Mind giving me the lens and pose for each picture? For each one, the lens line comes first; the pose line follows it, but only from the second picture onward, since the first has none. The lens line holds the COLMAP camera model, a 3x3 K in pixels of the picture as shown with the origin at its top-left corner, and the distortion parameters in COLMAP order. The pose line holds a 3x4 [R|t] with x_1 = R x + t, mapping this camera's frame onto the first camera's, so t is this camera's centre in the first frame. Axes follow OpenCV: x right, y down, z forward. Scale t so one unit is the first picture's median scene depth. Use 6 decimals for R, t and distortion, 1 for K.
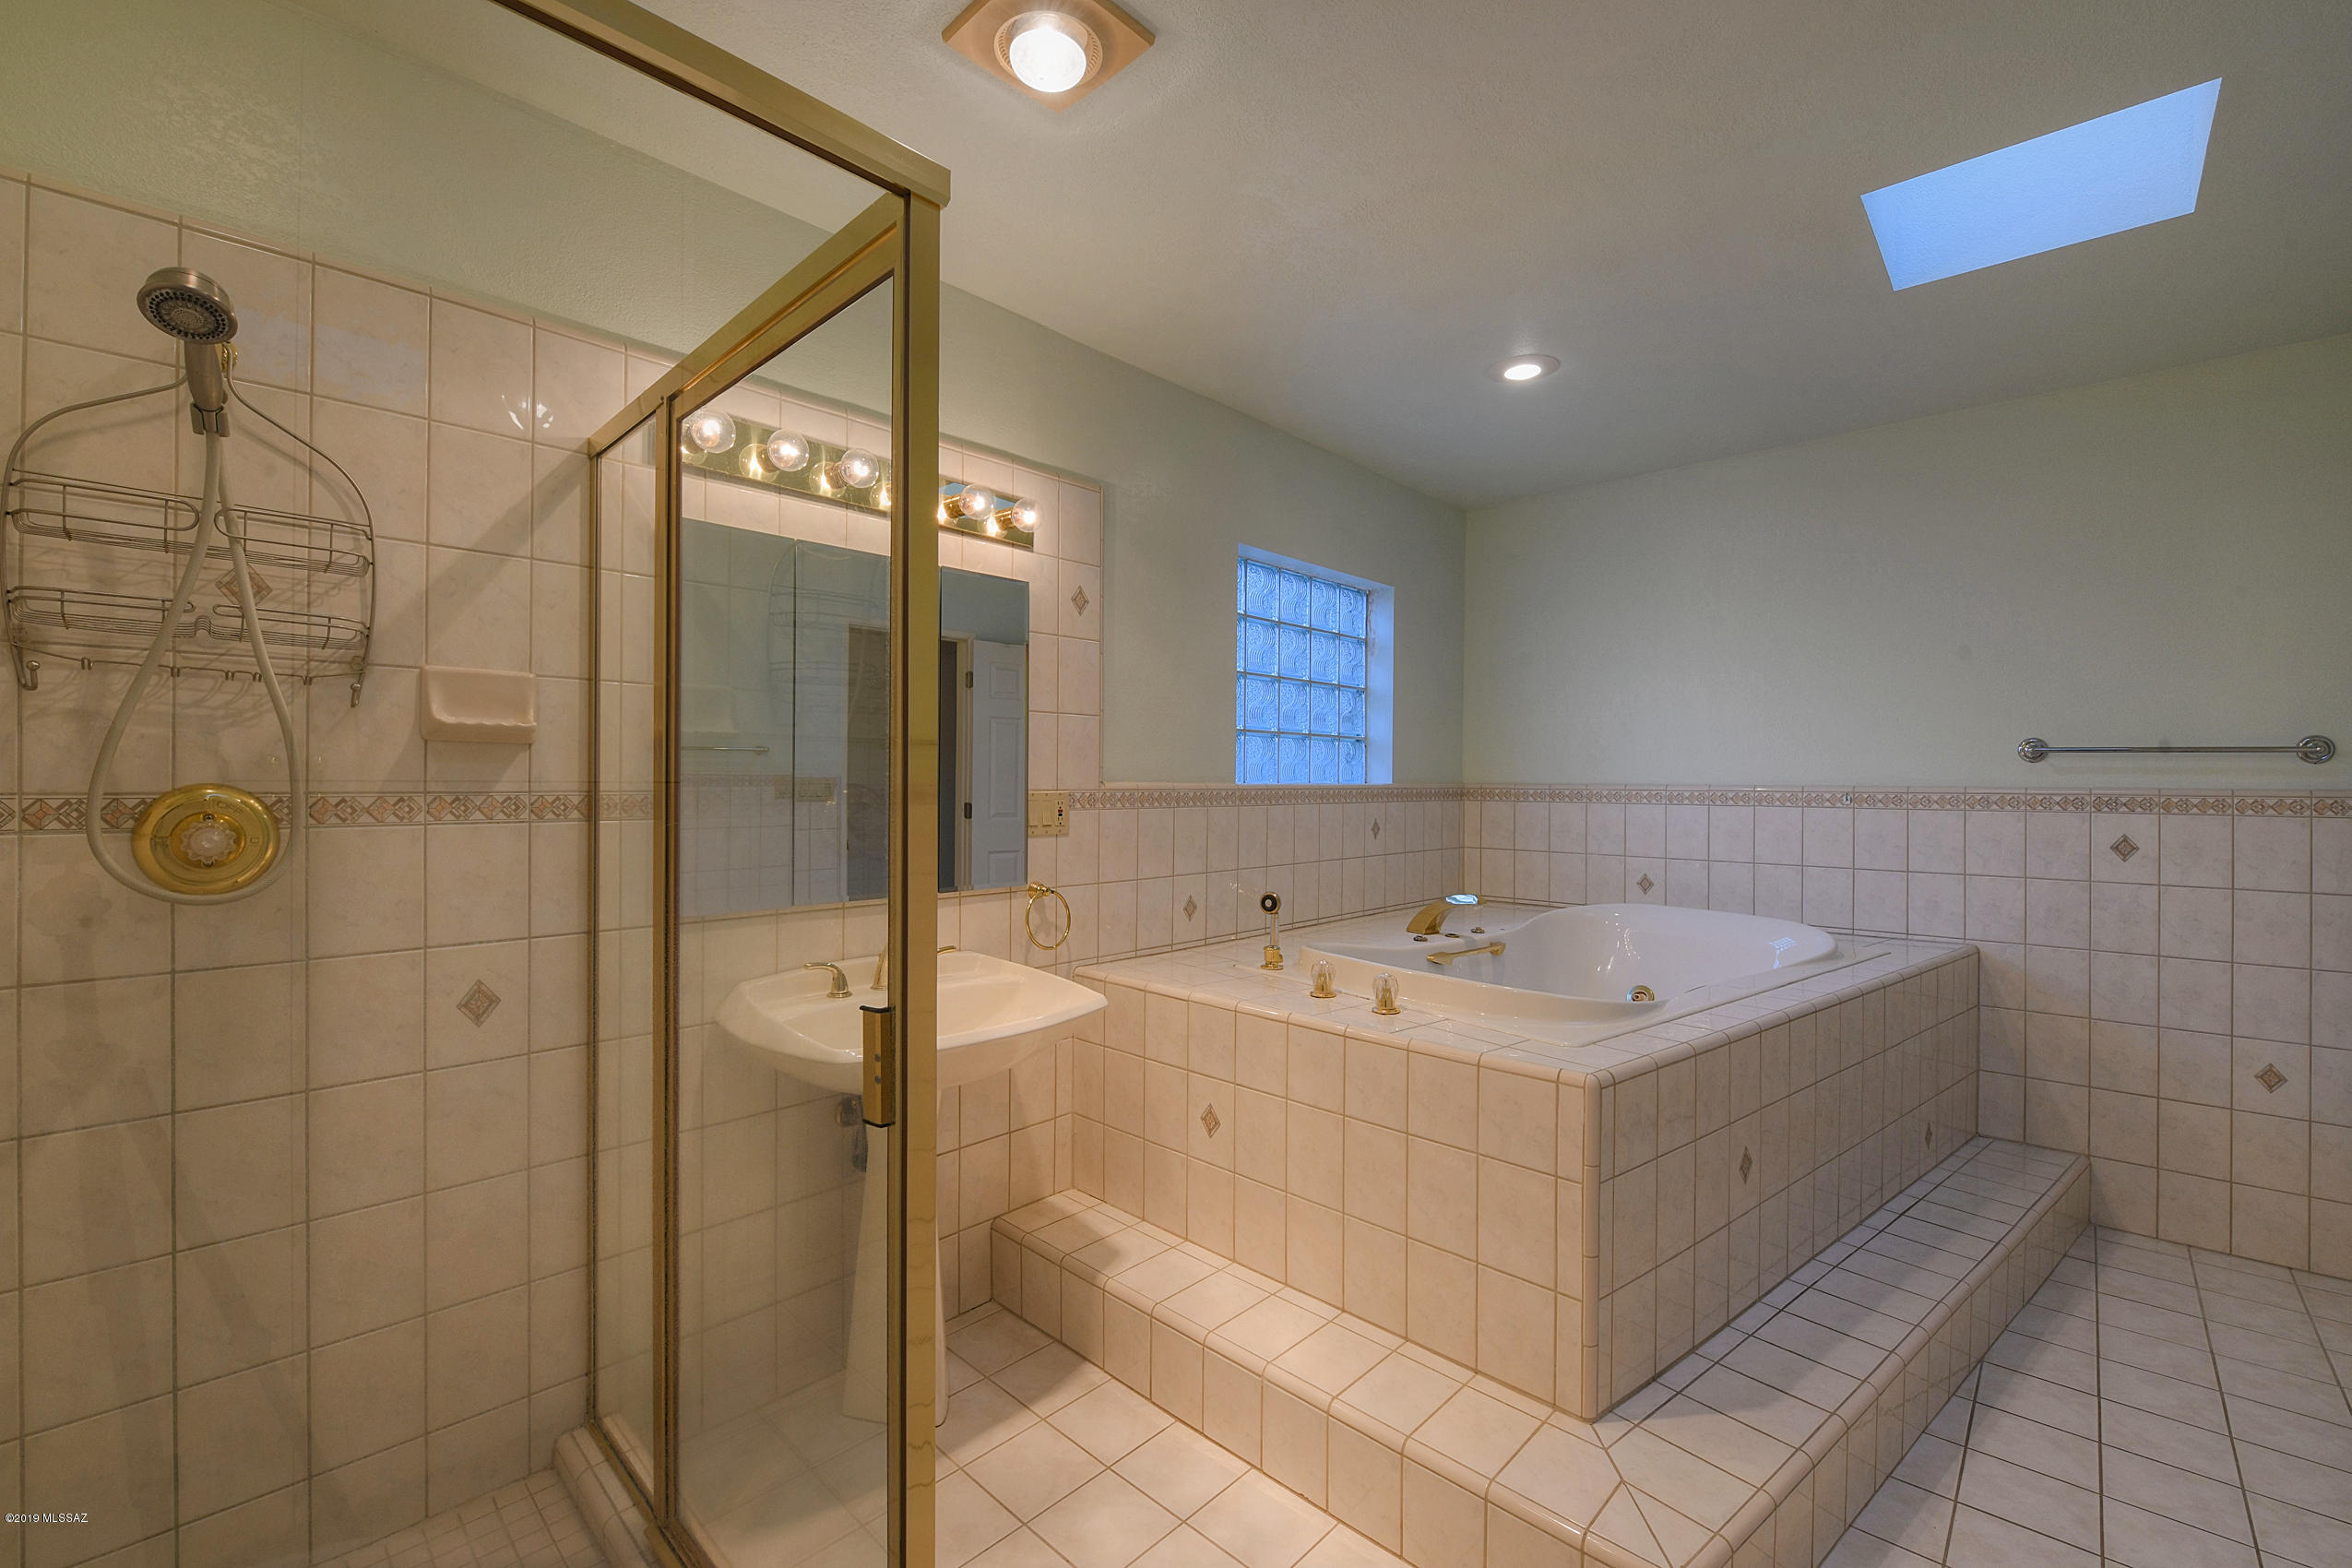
lens RADIAL K [[955.5, 0, 1196.6], [0, 955.5, 791.2], [0, 0, 1]] dist [-0.010111, -0.000143]
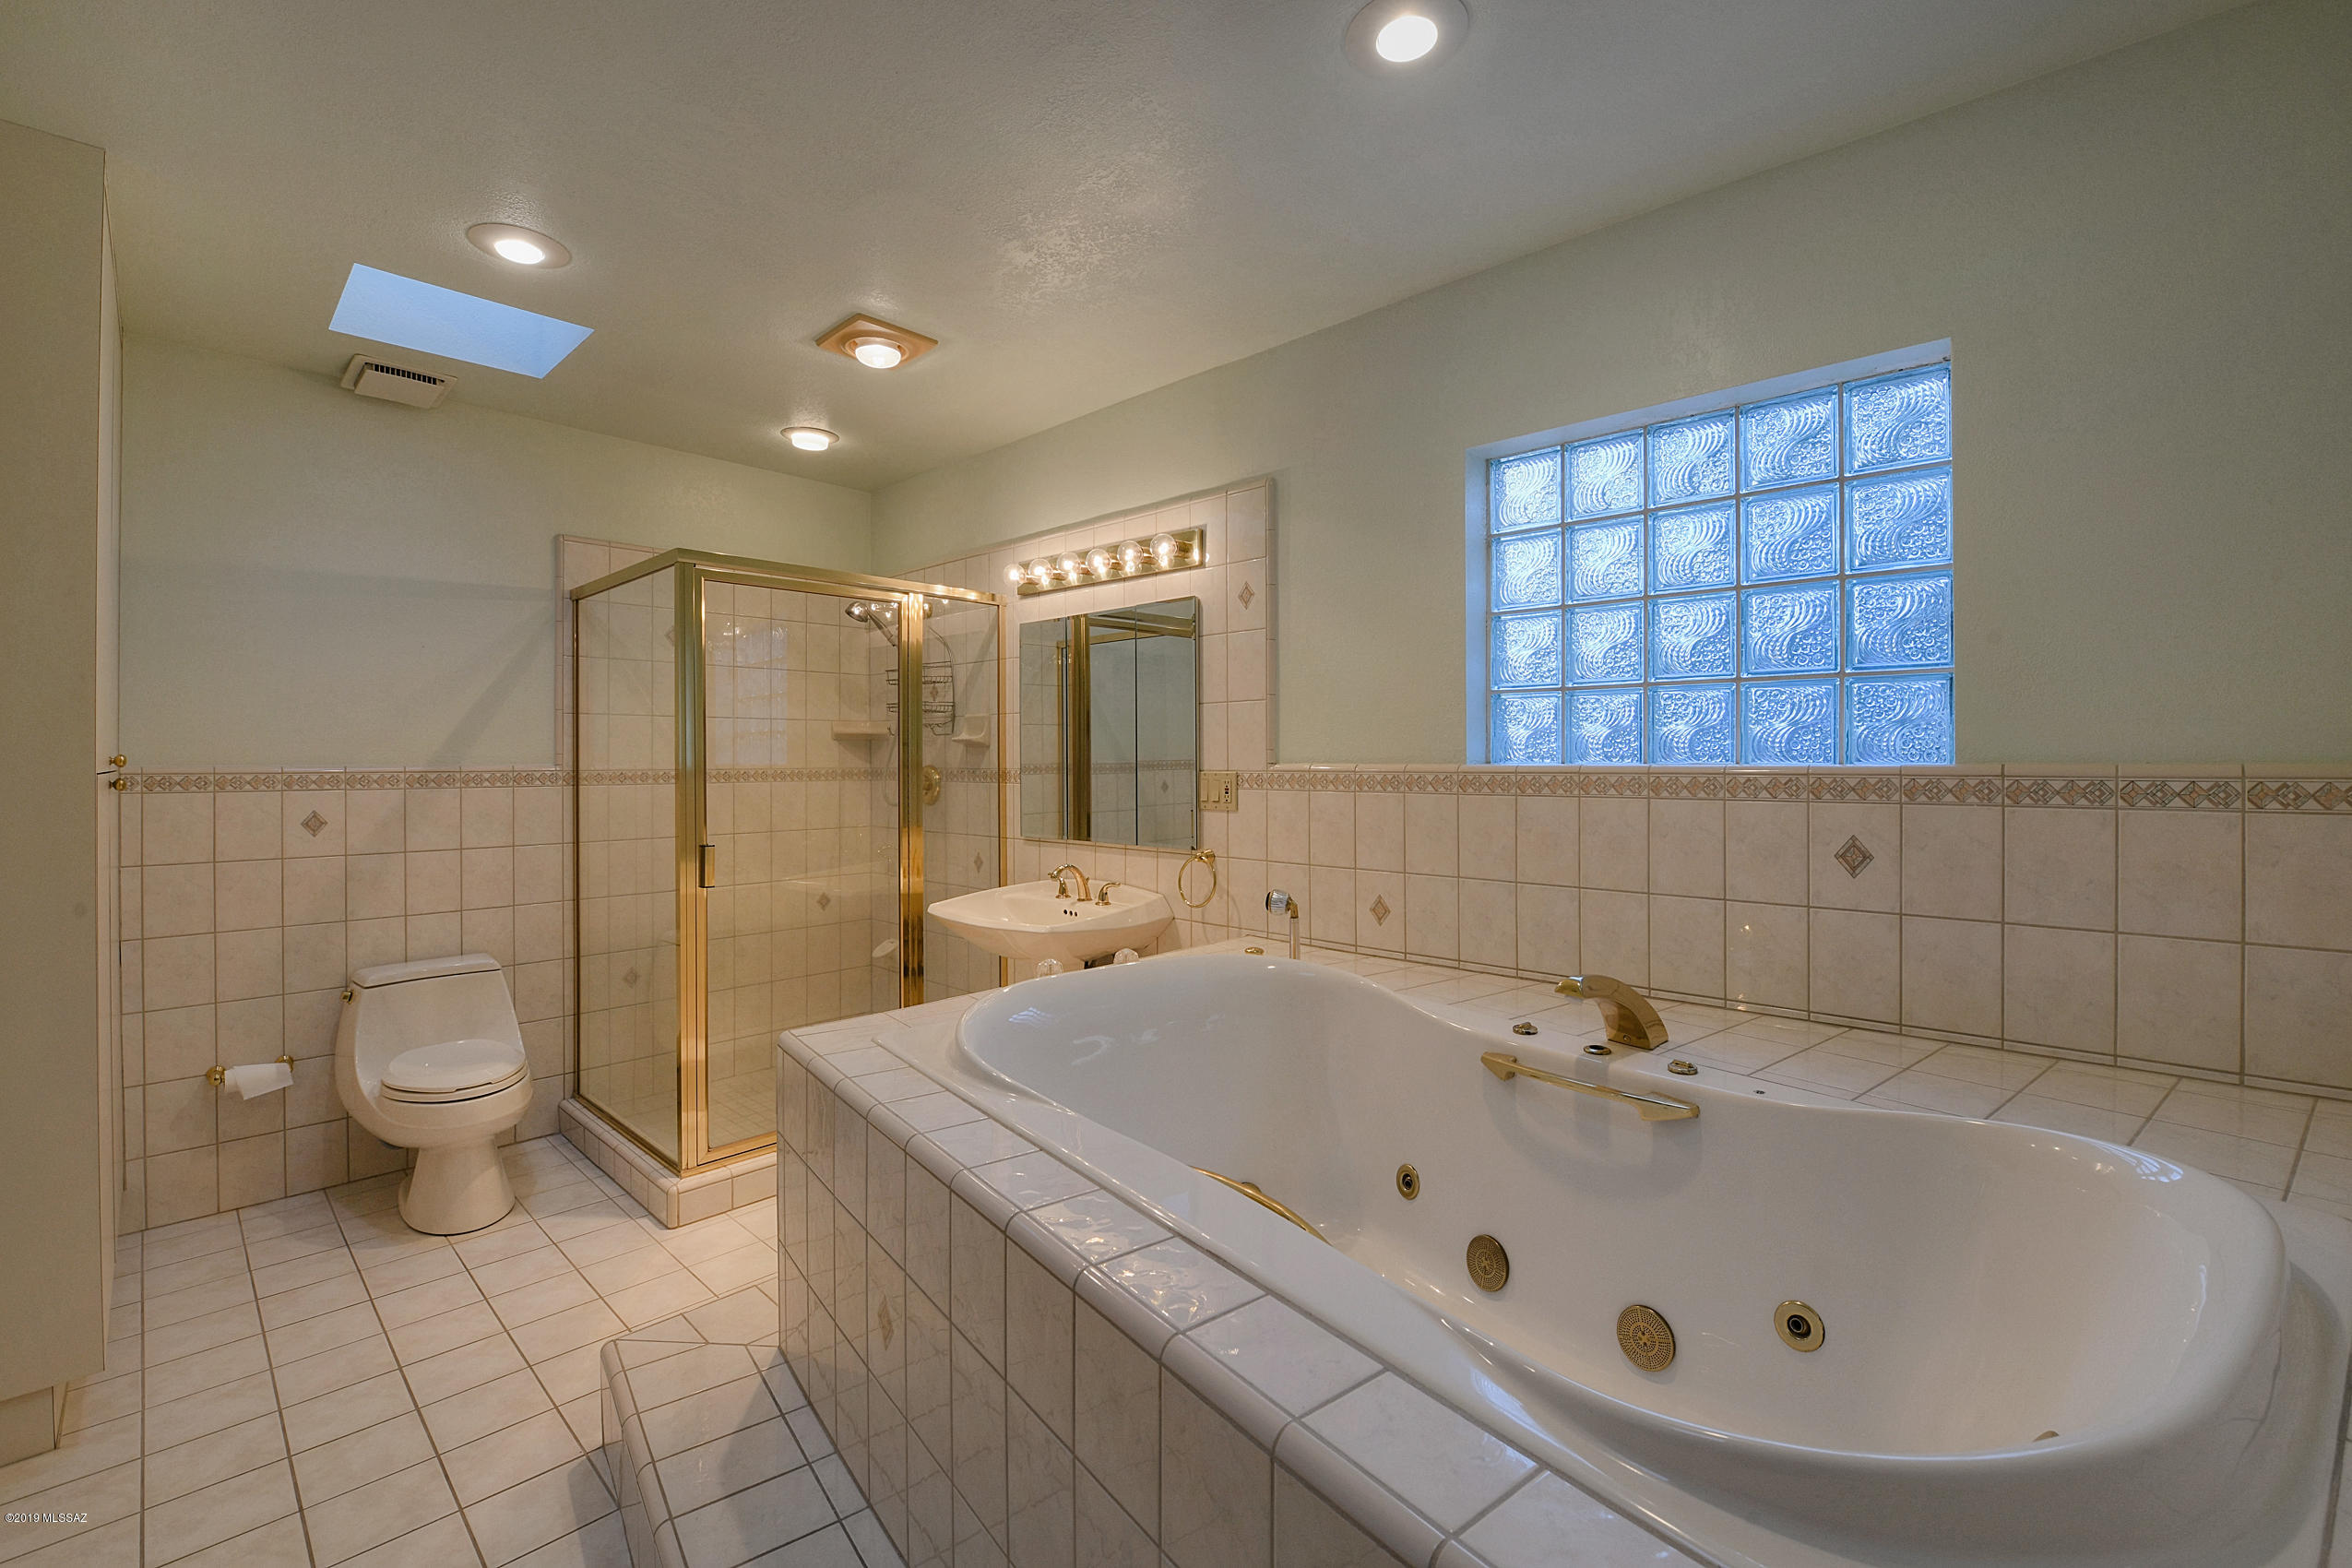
lens RADIAL K [[956.7, 0, 1179.6], [0, 956.7, 777.2], [0, 0, 1]] dist [-0.007431, -0.004428]
pose [[0.016297, 0.006611, -0.999845, 0.953397], [-0.013710, 0.999886, 0.006388, -0.000003], [0.999773, 0.013603, 0.016386, 0.904425]]
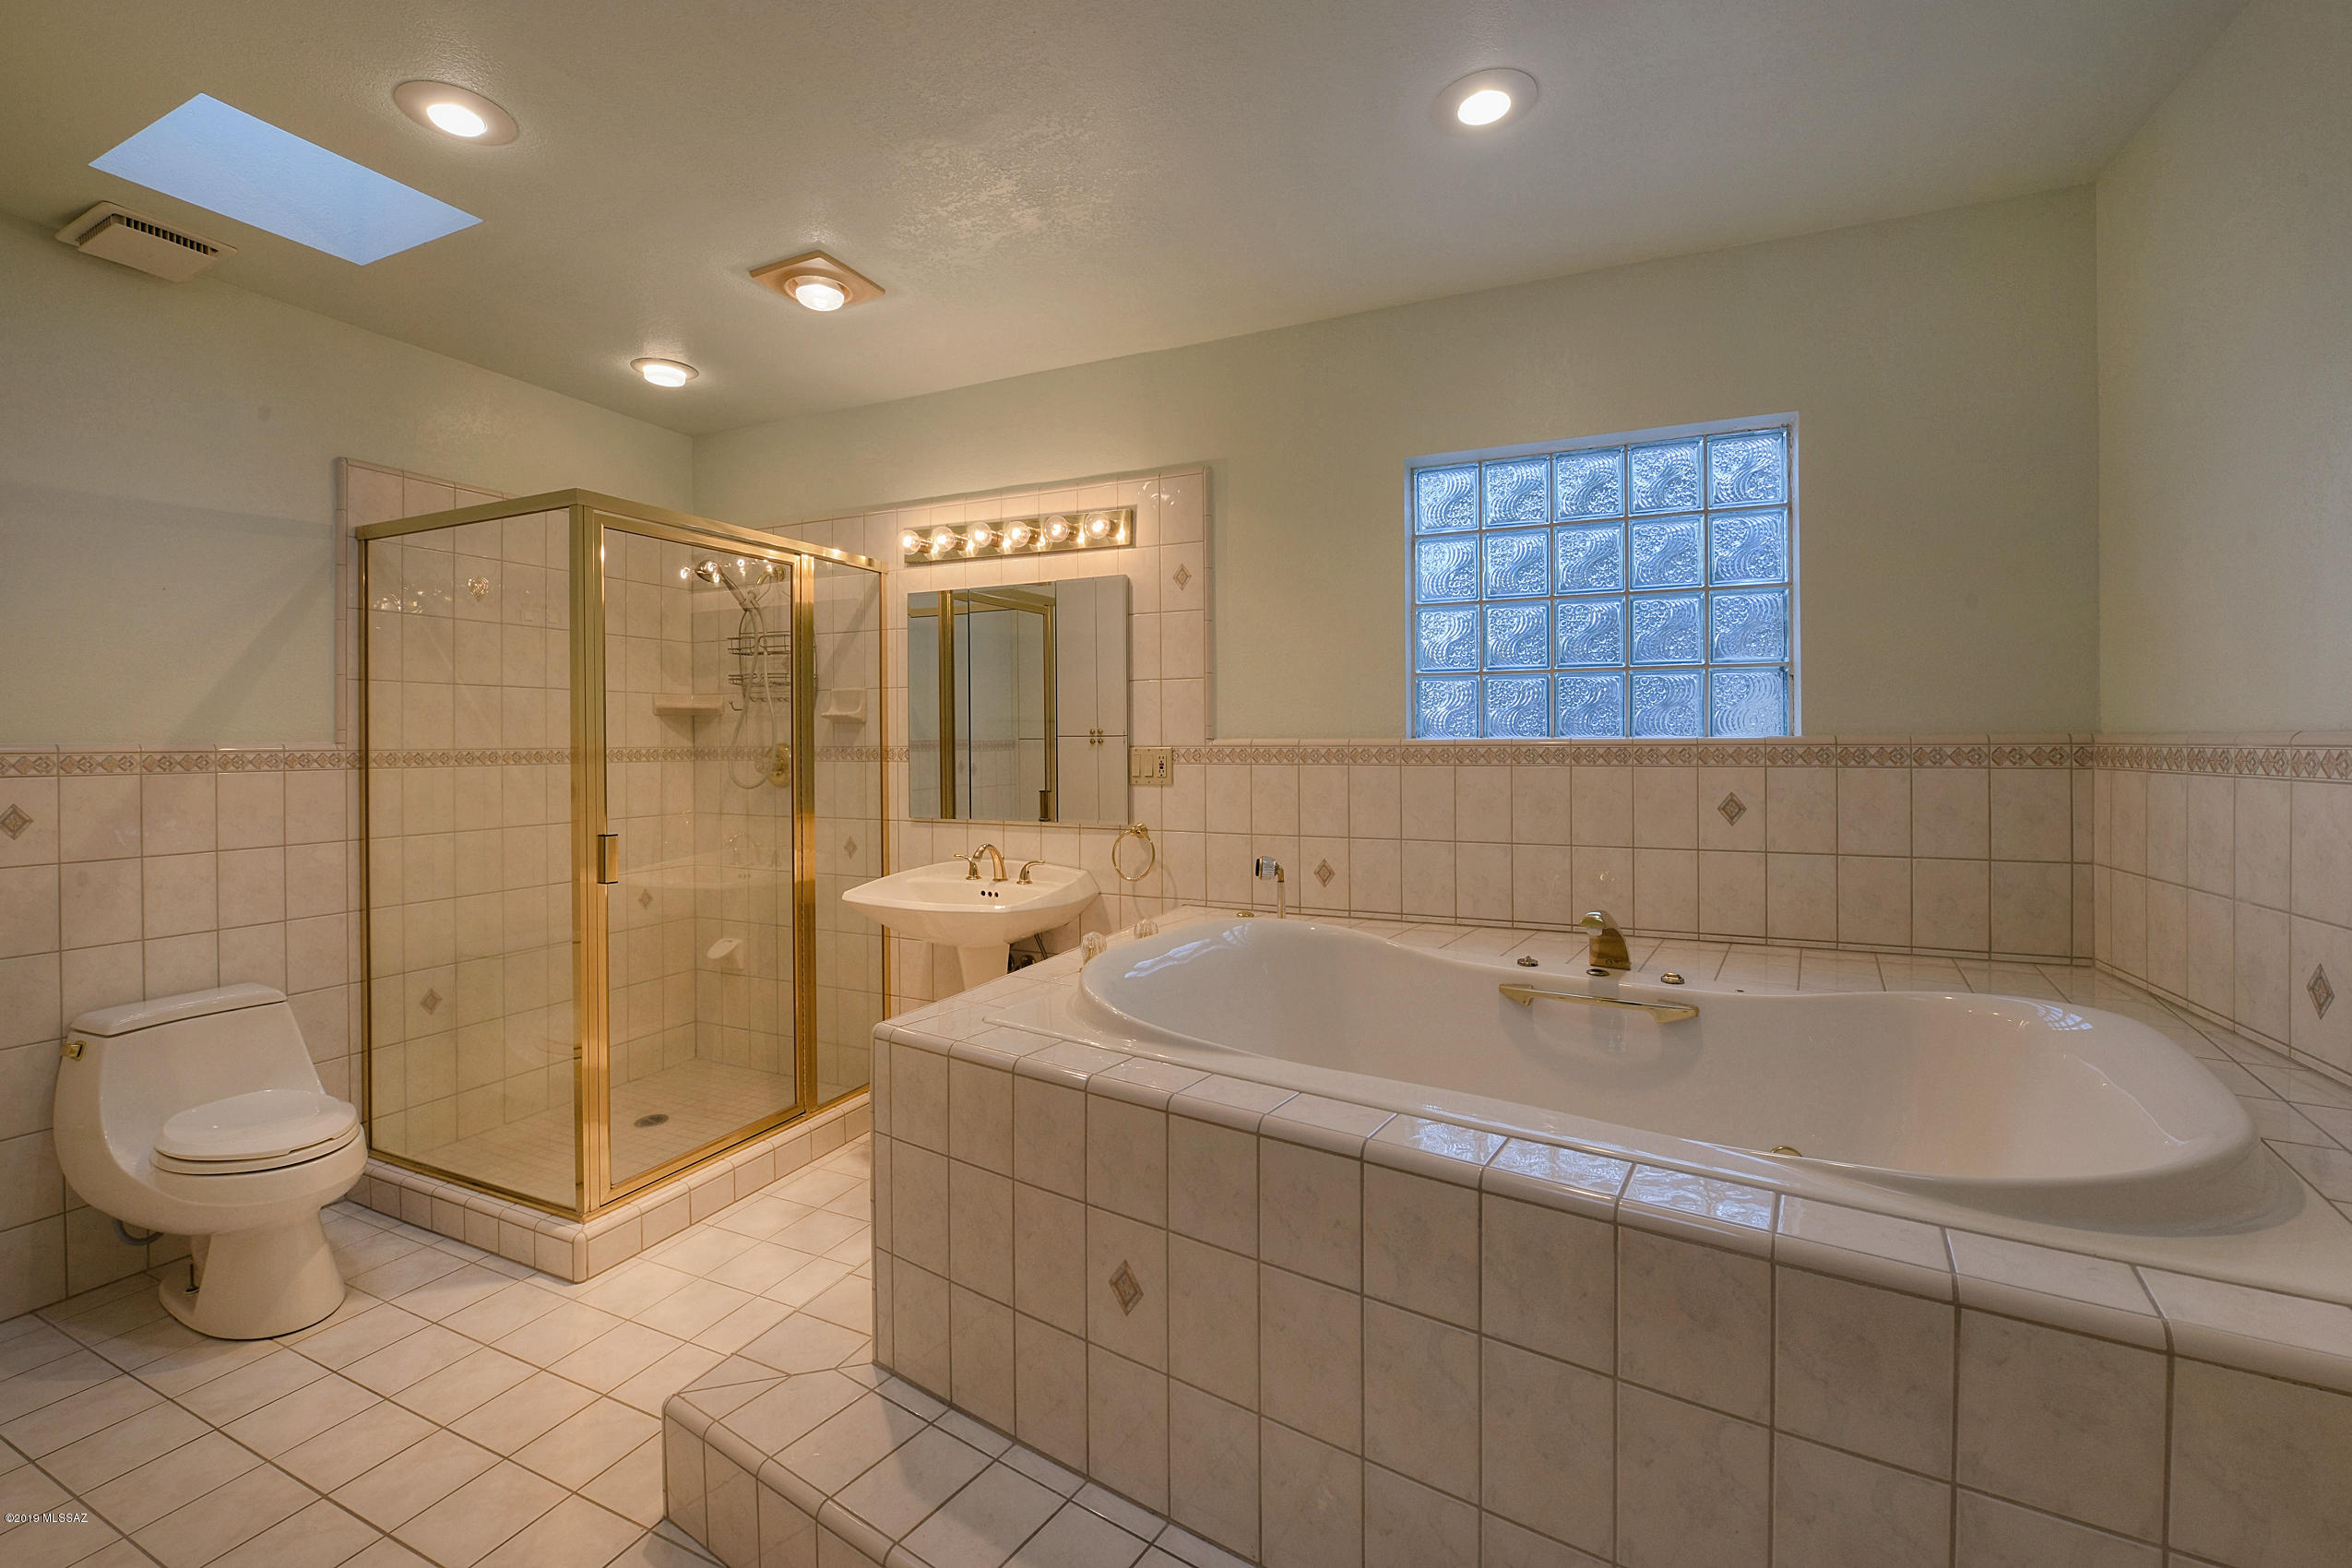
lens RADIAL K [[961.0, 0, 1205.9], [0, 961.0, 756.6], [0, 0, 1]] dist [-0.009415, -0.003278]
pose [[0.335299, 0.003391, -0.942106, 0.943344], [-0.006747, 0.999977, 0.001198, 0.009310], [0.942088, 0.005955, 0.335314, 0.646396]]
